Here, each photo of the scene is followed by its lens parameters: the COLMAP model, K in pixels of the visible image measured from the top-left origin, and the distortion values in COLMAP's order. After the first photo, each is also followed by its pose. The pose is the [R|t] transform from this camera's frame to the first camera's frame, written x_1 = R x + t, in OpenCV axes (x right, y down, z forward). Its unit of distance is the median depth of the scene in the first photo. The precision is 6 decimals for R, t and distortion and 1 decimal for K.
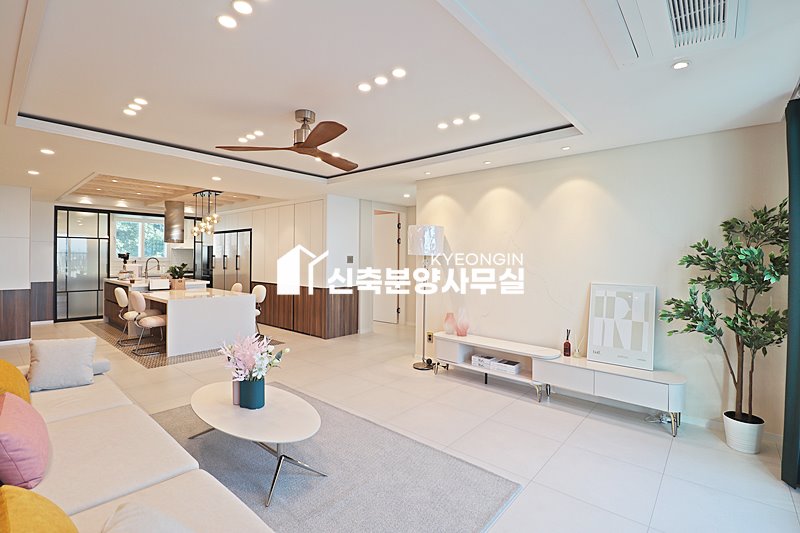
lens RADIAL K [[366.4, 0, 402.3], [0, 366.4, 260.6], [0, 0, 1]] dist [0.000500, -0.014789]
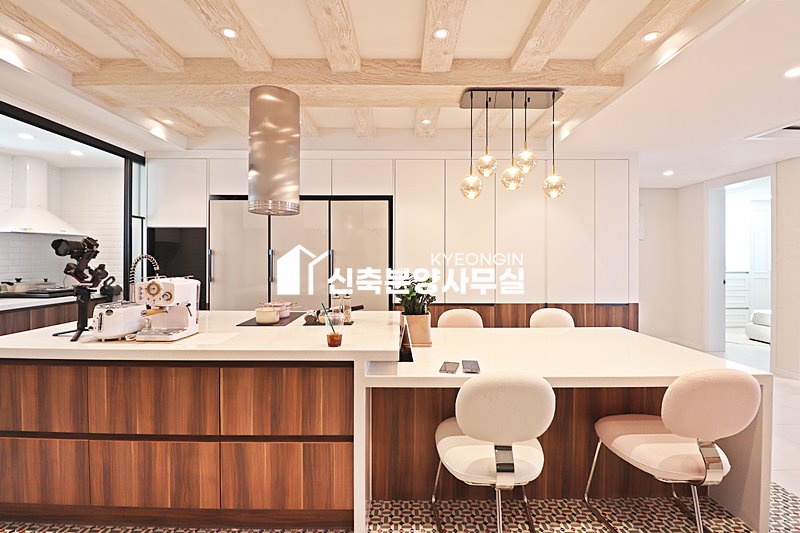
lens RADIAL K [[366.4, 0, 402.3], [0, 366.4, 260.6], [0, 0, 1]] dist [0.000500, -0.014789]
pose [[0.762427, -0.011201, 0.646978, -0.749238], [0.008597, 0.999937, 0.007181, -0.003785], [-0.647018, 0.000087, 0.762475, 0.642453]]
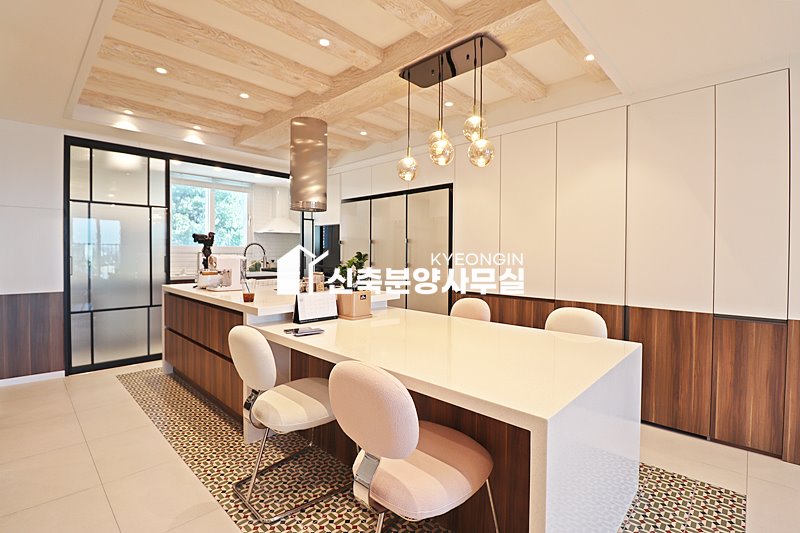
lens RADIAL K [[366.4, 0, 402.3], [0, 366.4, 260.6], [0, 0, 1]] dist [0.000500, -0.014789]
pose [[0.998739, -0.001440, -0.050179, -0.473190], [0.002128, 0.999905, 0.013654, 0.010395], [0.050155, -0.013743, 0.998647, 0.524423]]
